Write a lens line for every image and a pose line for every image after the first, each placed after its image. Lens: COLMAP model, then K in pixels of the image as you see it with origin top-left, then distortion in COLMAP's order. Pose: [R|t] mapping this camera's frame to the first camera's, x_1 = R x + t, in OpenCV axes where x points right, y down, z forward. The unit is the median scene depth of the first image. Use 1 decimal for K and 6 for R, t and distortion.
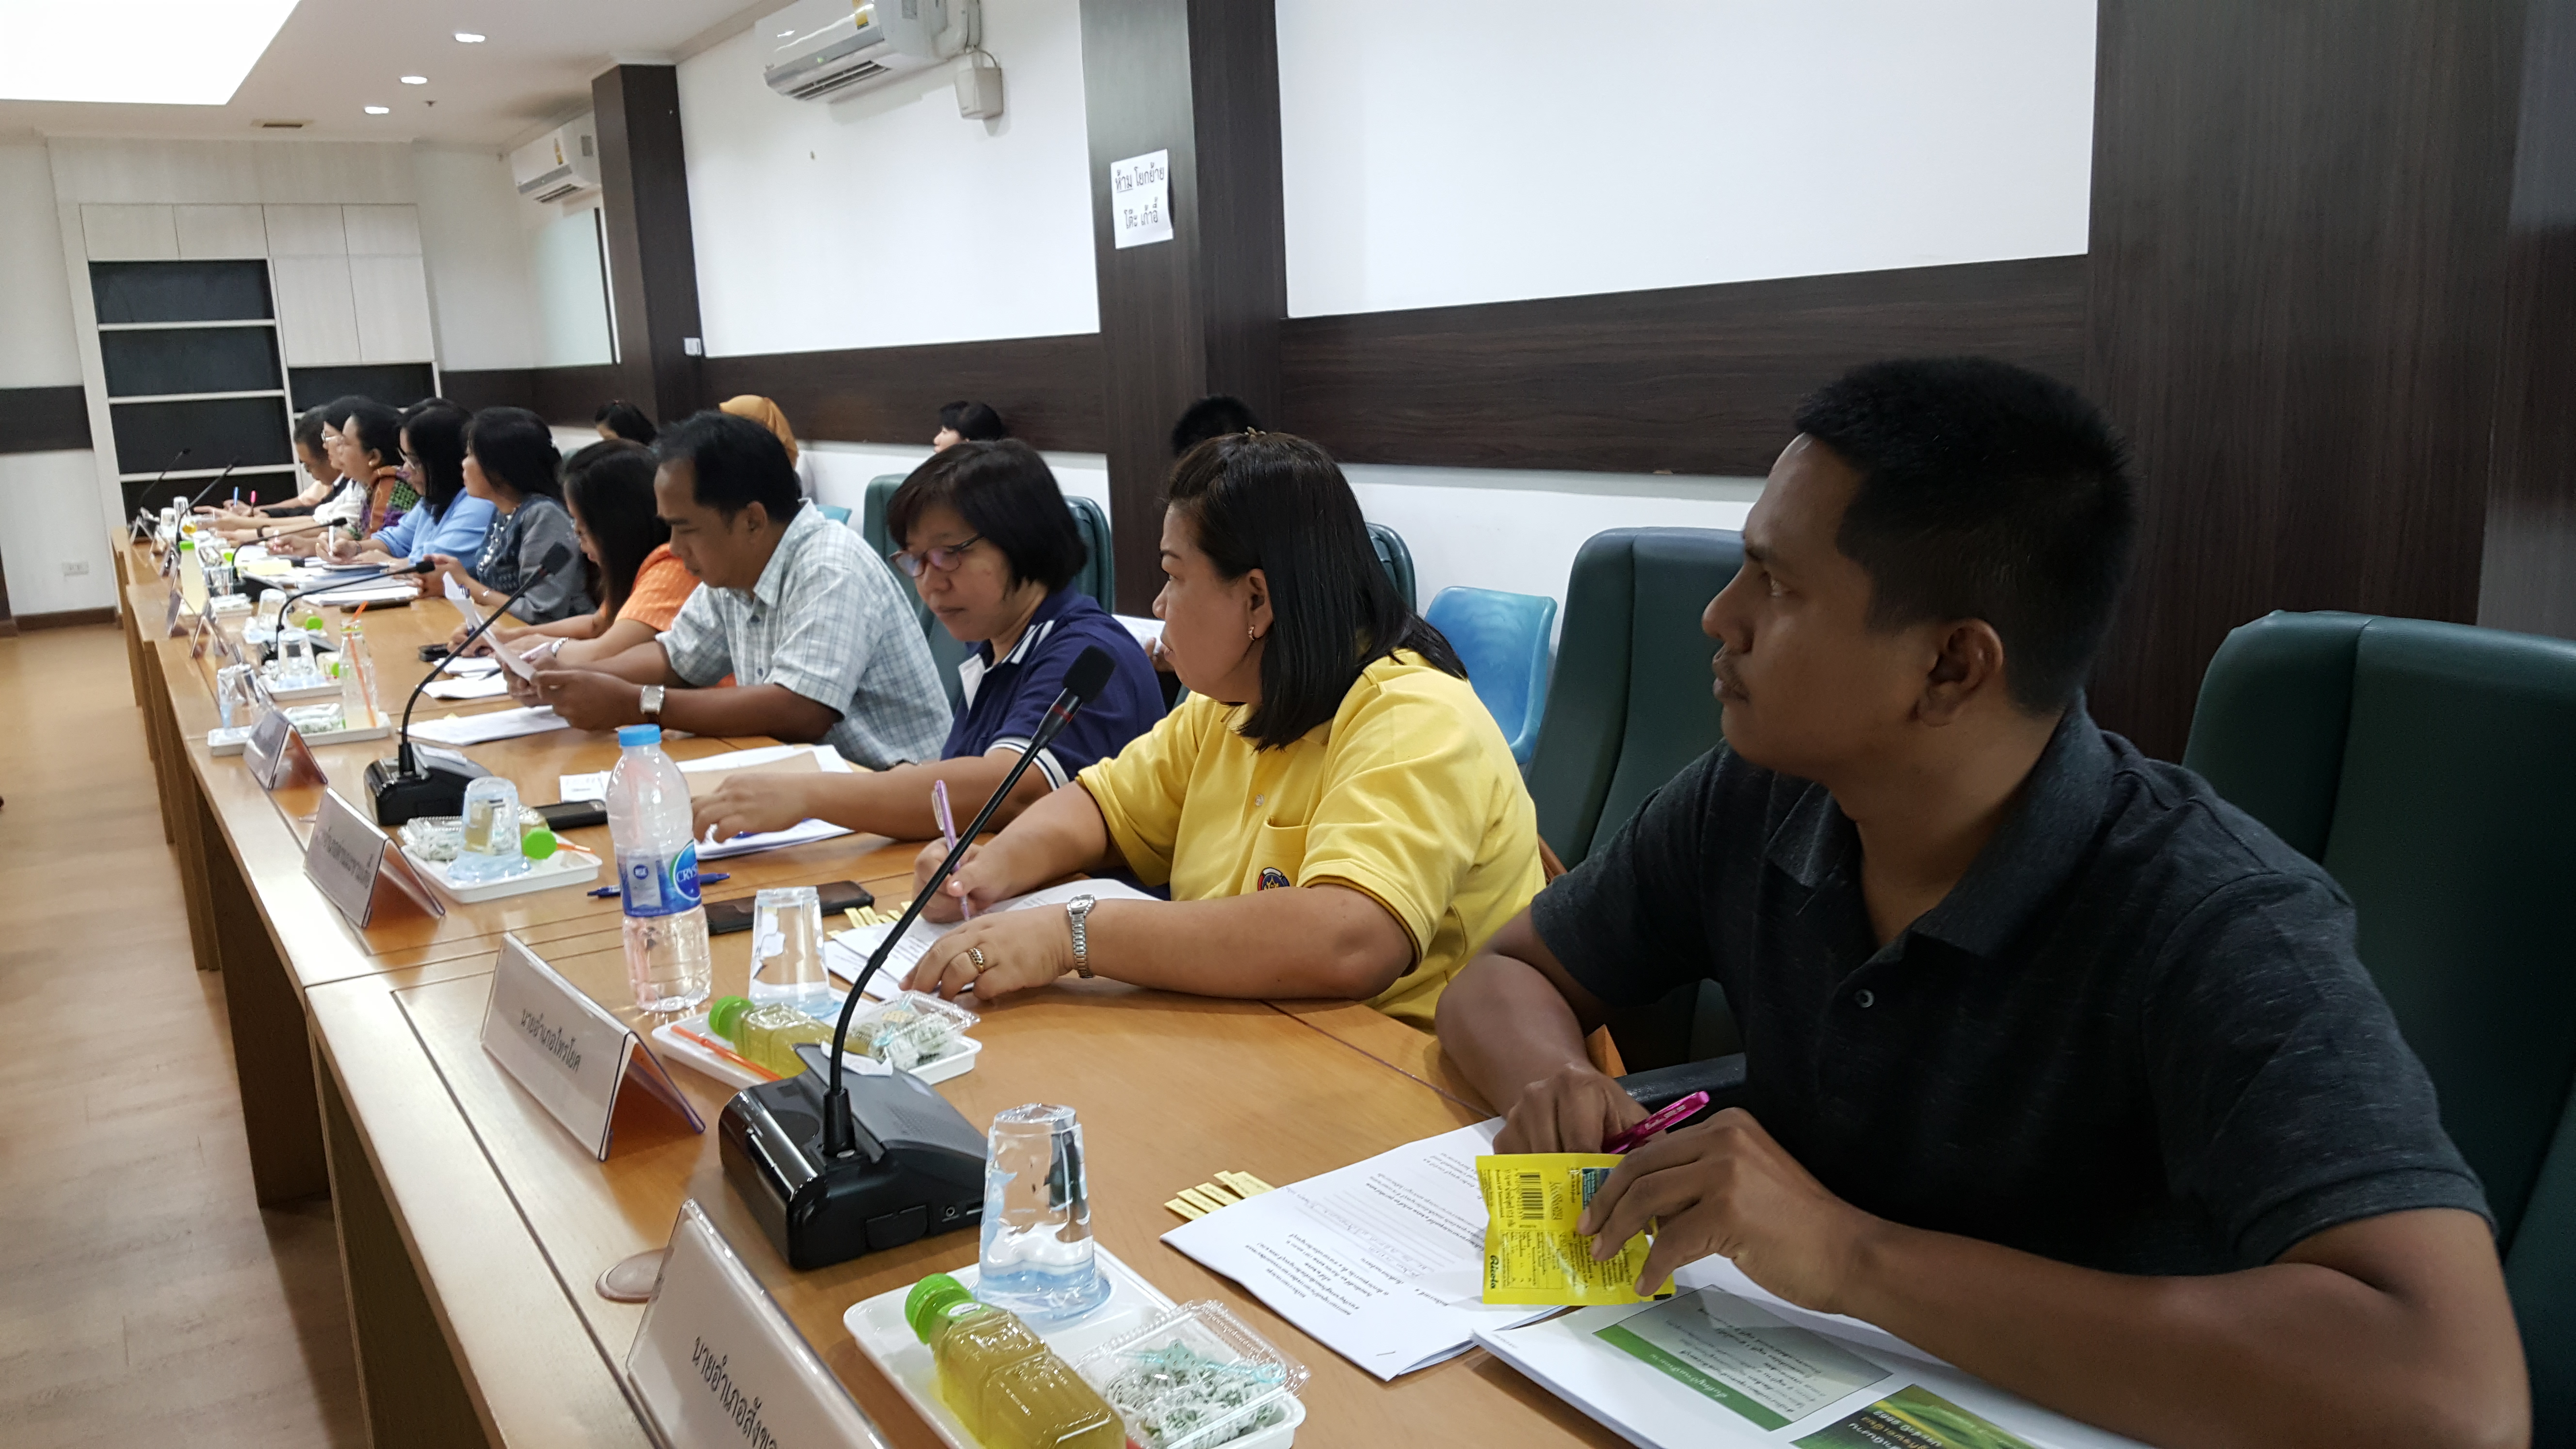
lens RADIAL K [[1885.0, 0, 1288.0], [0, 1885.0, 724.5], [0, 0, 1]] dist [0.137980, -0.216702]
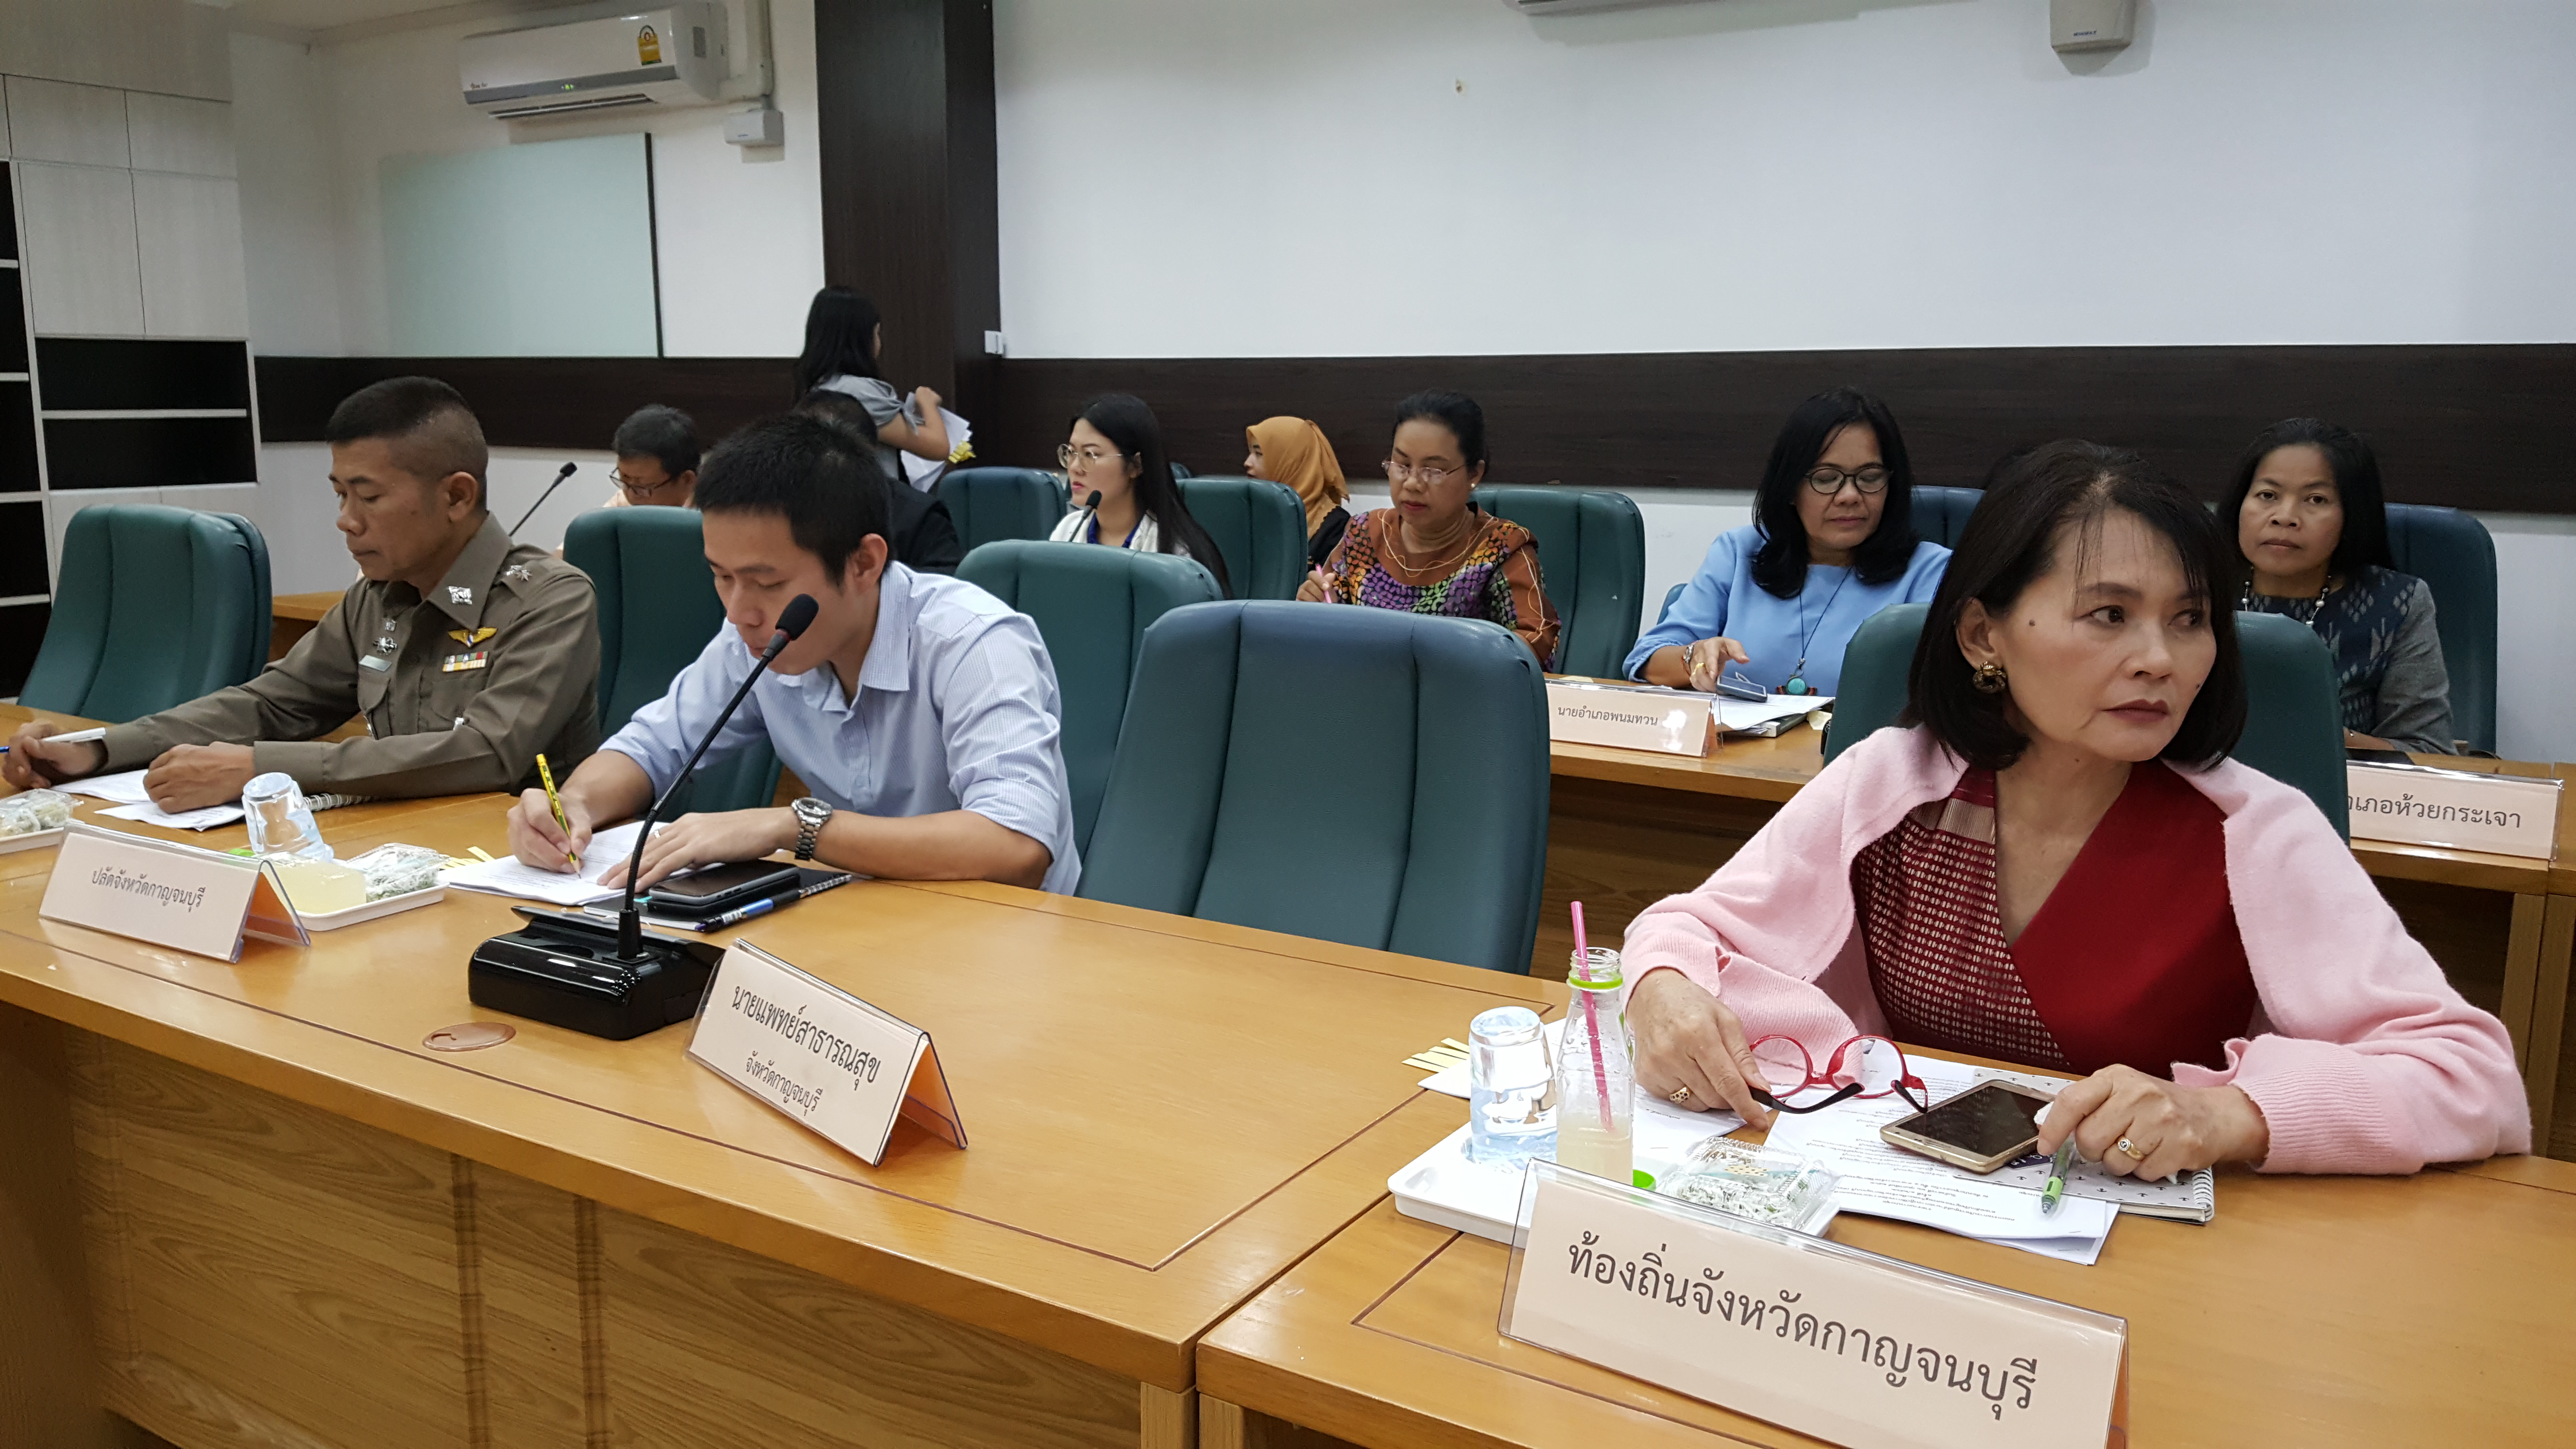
lens RADIAL K [[1885.0, 0, 1288.0], [0, 1885.0, 724.5], [0, 0, 1]] dist [0.137980, -0.216702]
pose [[0.906888, -0.026764, 0.420521, -0.414629], [0.035928, 0.999258, -0.013885, -0.035044], [-0.419837, 0.027701, 0.907177, 0.260241]]
